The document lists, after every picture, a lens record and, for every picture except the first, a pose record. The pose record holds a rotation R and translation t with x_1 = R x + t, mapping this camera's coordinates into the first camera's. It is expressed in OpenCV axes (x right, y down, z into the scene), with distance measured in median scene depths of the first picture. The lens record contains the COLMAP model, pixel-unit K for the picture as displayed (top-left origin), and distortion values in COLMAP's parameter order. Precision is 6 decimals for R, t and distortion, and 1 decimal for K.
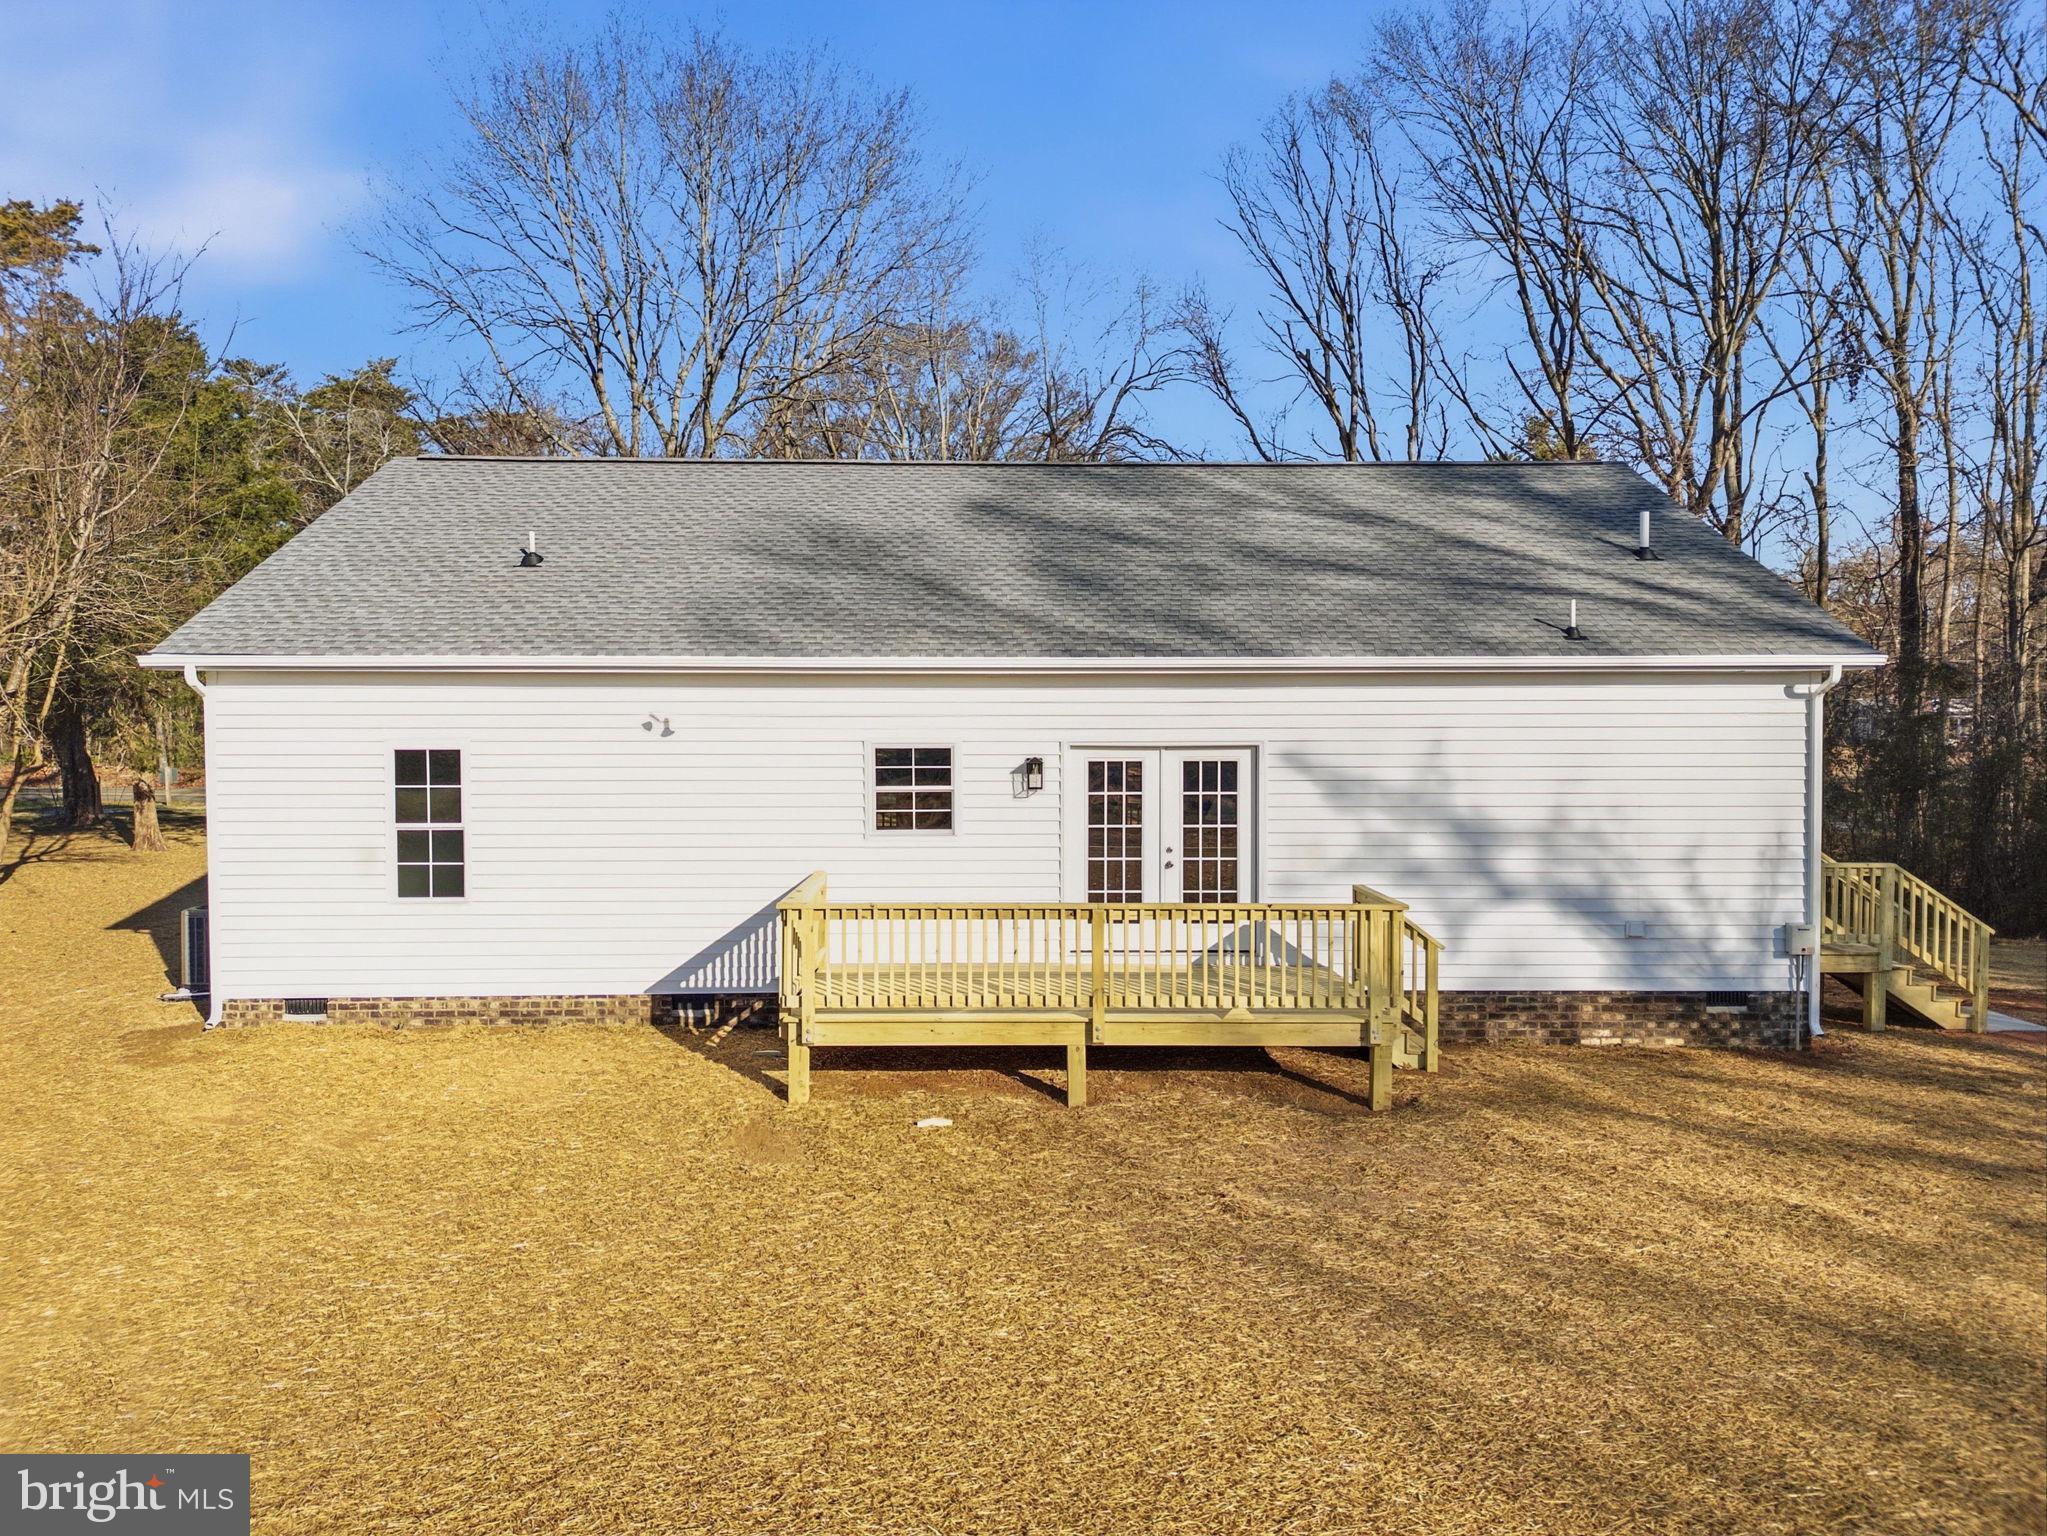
lens RADIAL K [[1471.5, 0, 1010.7], [0, 1471.5, 765.8], [0, 0, 1]] dist [0.049183, -0.025937]
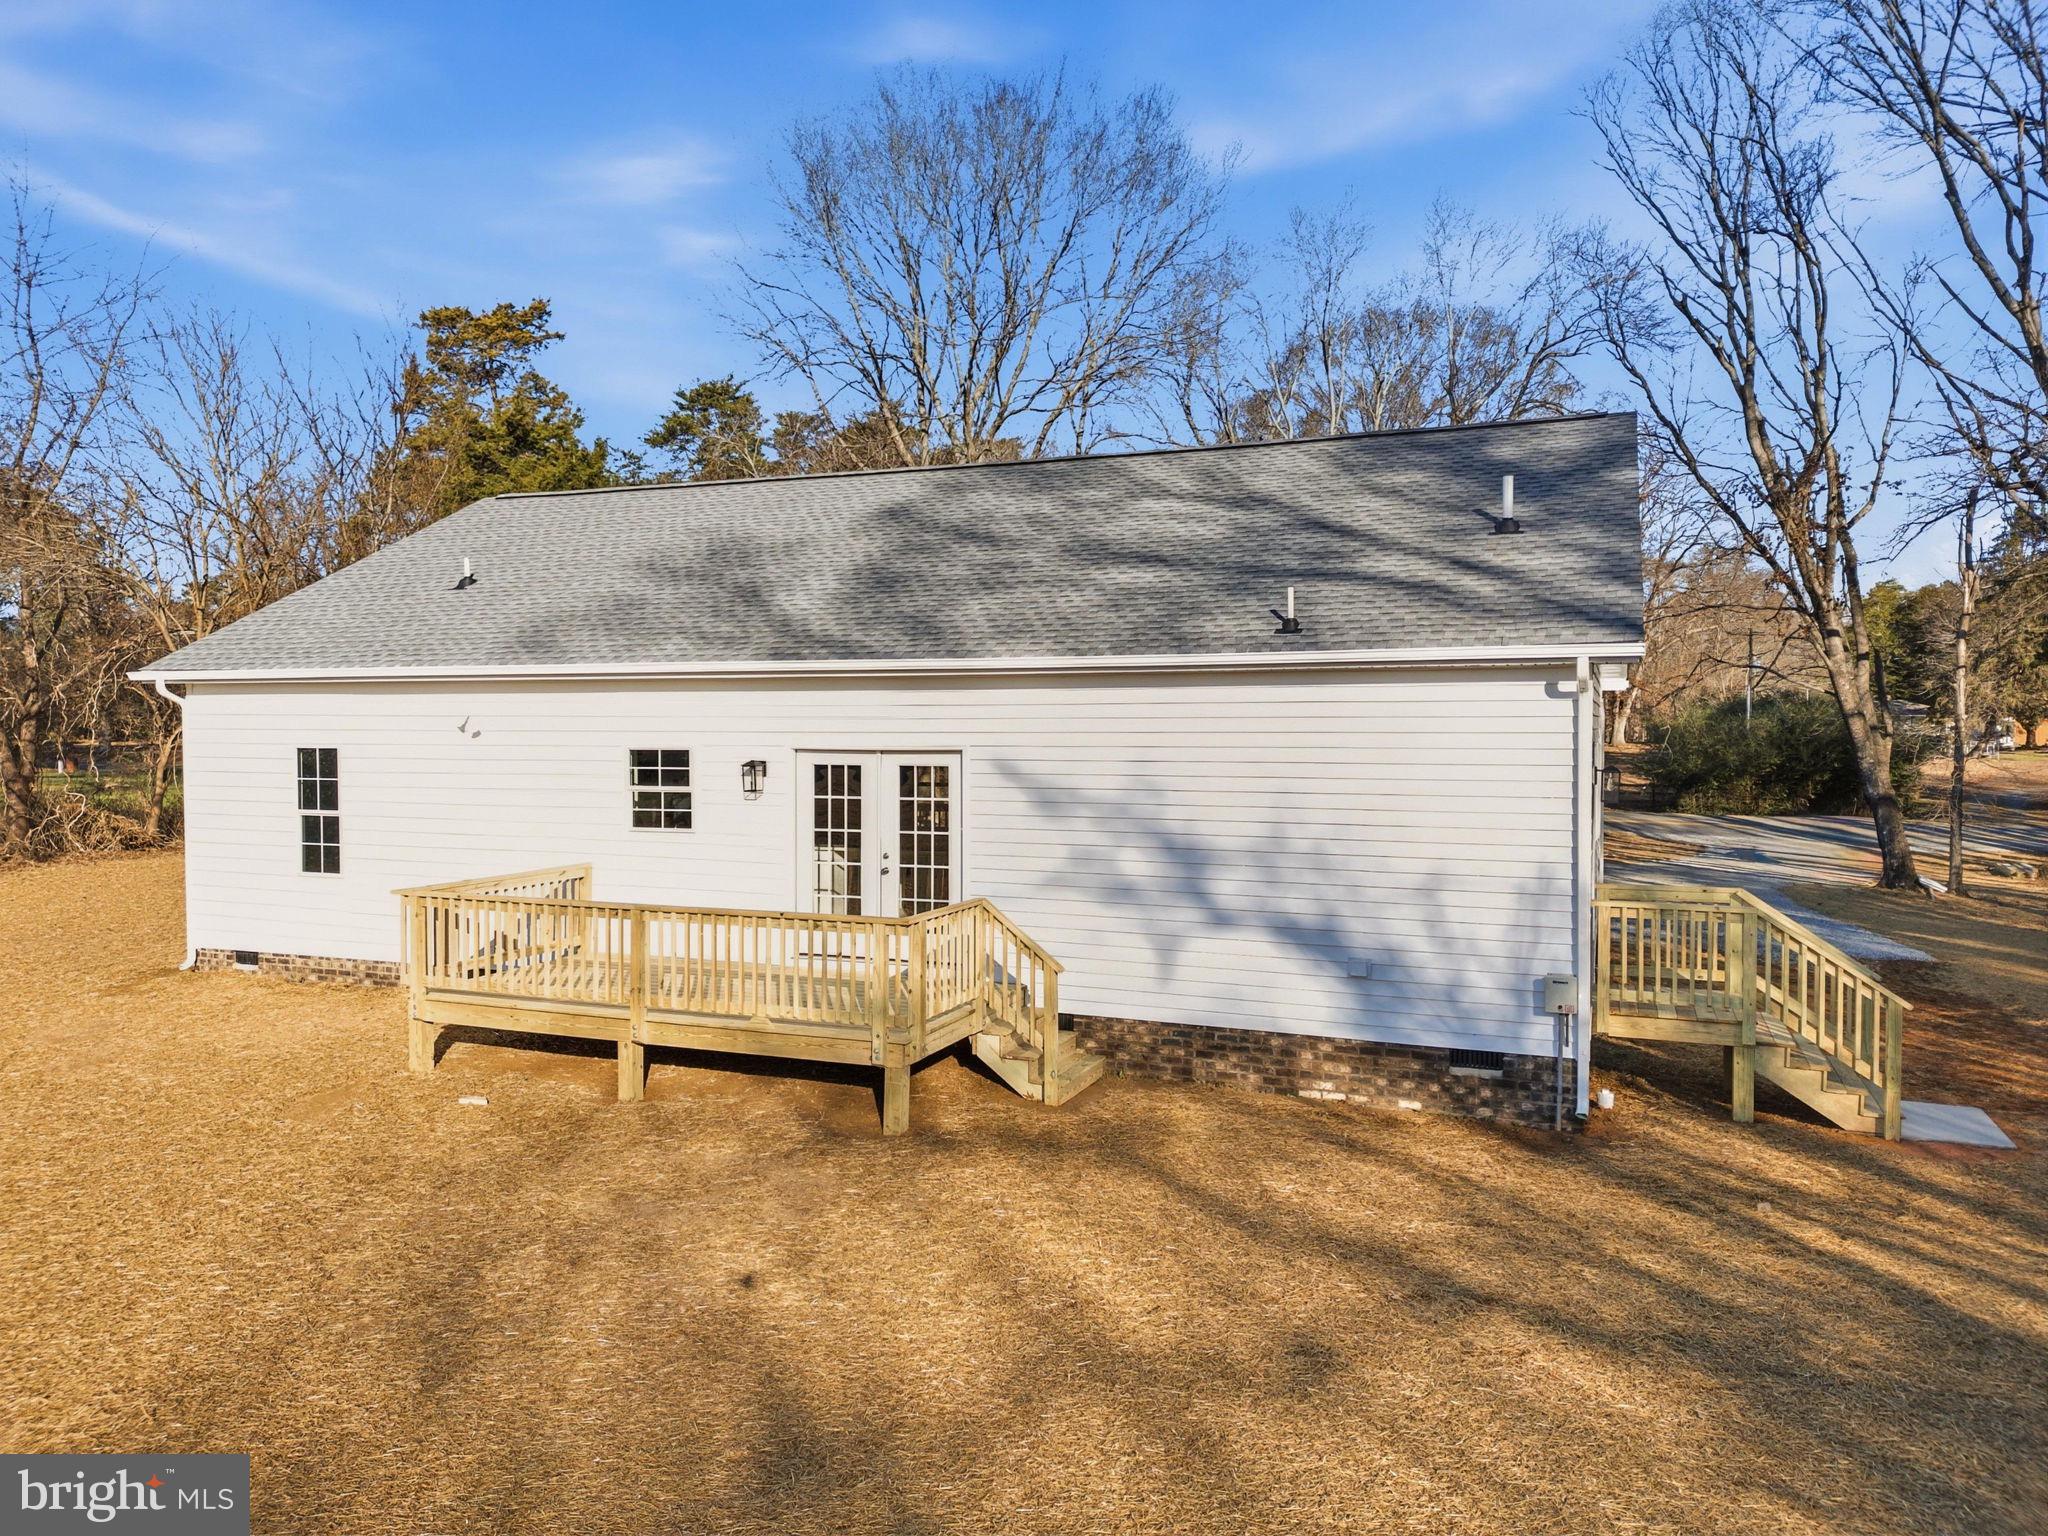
lens RADIAL K [[1472.2, 0, 1021.5], [0, 1472.2, 760.5], [0, 0, 1]] dist [0.049183, -0.025937]
pose [[0.913038, 0.011140, -0.407721, 0.589614], [-0.013071, 0.999913, -0.001950, -0.005786], [0.407664, 0.007109, 0.913104, 0.139085]]
